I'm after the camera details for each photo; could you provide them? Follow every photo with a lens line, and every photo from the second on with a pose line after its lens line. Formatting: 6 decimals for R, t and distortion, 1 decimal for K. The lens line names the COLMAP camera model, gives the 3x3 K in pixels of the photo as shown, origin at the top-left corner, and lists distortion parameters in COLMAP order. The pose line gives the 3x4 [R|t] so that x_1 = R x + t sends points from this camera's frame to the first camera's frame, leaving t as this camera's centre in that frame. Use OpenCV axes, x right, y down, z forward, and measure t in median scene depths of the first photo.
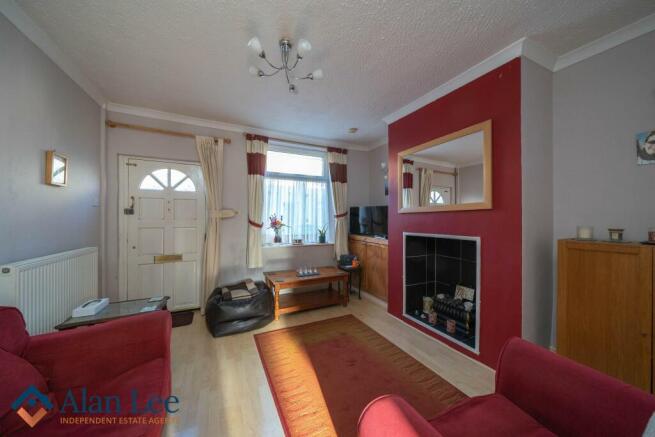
lens RADIAL K [[224.9, 0, 328.9], [0, 224.9, 220.0], [0, 0, 1]] dist [-0.003024, -0.000160]
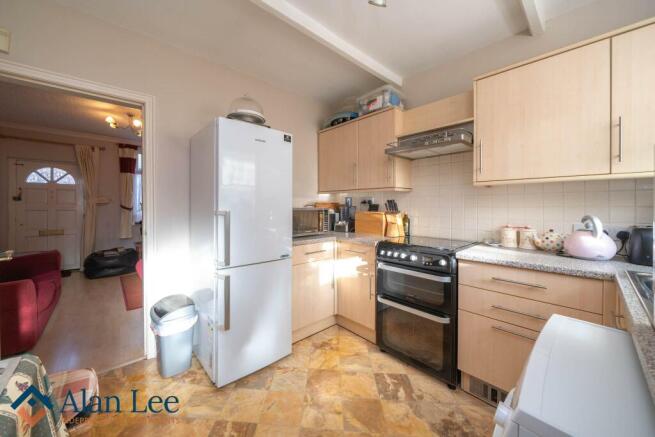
lens RADIAL K [[241.1, 0, 316.5], [0, 241.1, 208.0], [0, 0, 1]] dist [-0.008331, 0.000459]
pose [[0.967446, -0.003163, 0.253059, 0.482273], [0.002606, 0.999993, 0.002537, 0.019675], [-0.253065, -0.001795, 0.967448, -0.820661]]
